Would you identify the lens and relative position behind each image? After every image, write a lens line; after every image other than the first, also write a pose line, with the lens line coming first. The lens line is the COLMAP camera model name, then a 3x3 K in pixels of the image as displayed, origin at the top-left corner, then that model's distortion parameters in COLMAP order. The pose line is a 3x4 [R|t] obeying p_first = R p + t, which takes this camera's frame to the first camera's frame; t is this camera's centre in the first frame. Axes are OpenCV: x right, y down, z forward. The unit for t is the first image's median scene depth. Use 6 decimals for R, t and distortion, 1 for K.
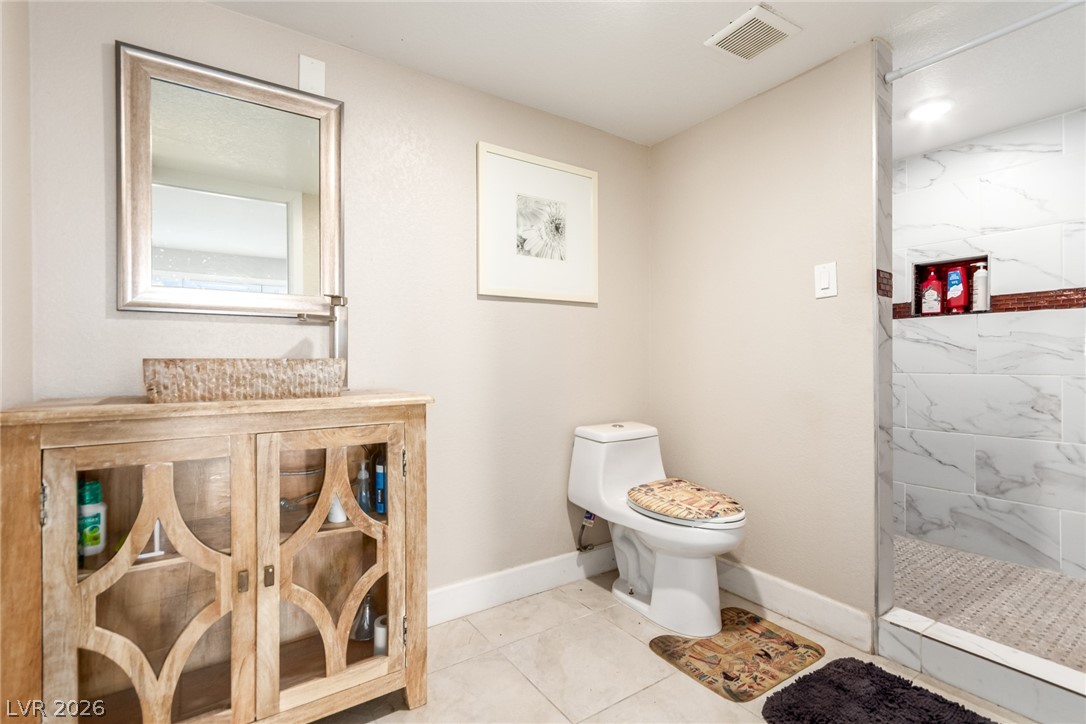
lens RADIAL K [[510.8, 0, 539.9], [0, 510.8, 358.3], [0, 0, 1]] dist [0.002473, -0.000853]
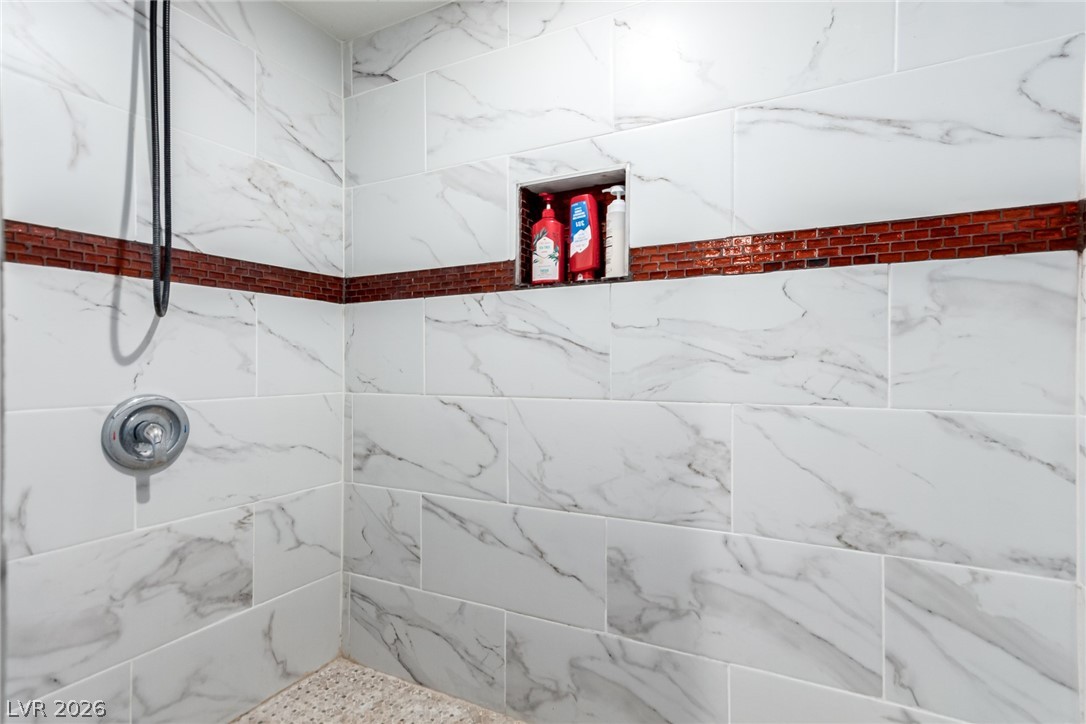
lens RADIAL K [[510.8, 0, 546.6], [0, 510.8, 363.4], [0, 0, 1]] dist [0.002473, -0.000853]
pose [[0.894749, -0.000757, 0.446569, 0.562664], [-0.001659, 0.999986, 0.005020, -0.008372], [-0.446566, -0.005233, 0.894735, 0.562439]]
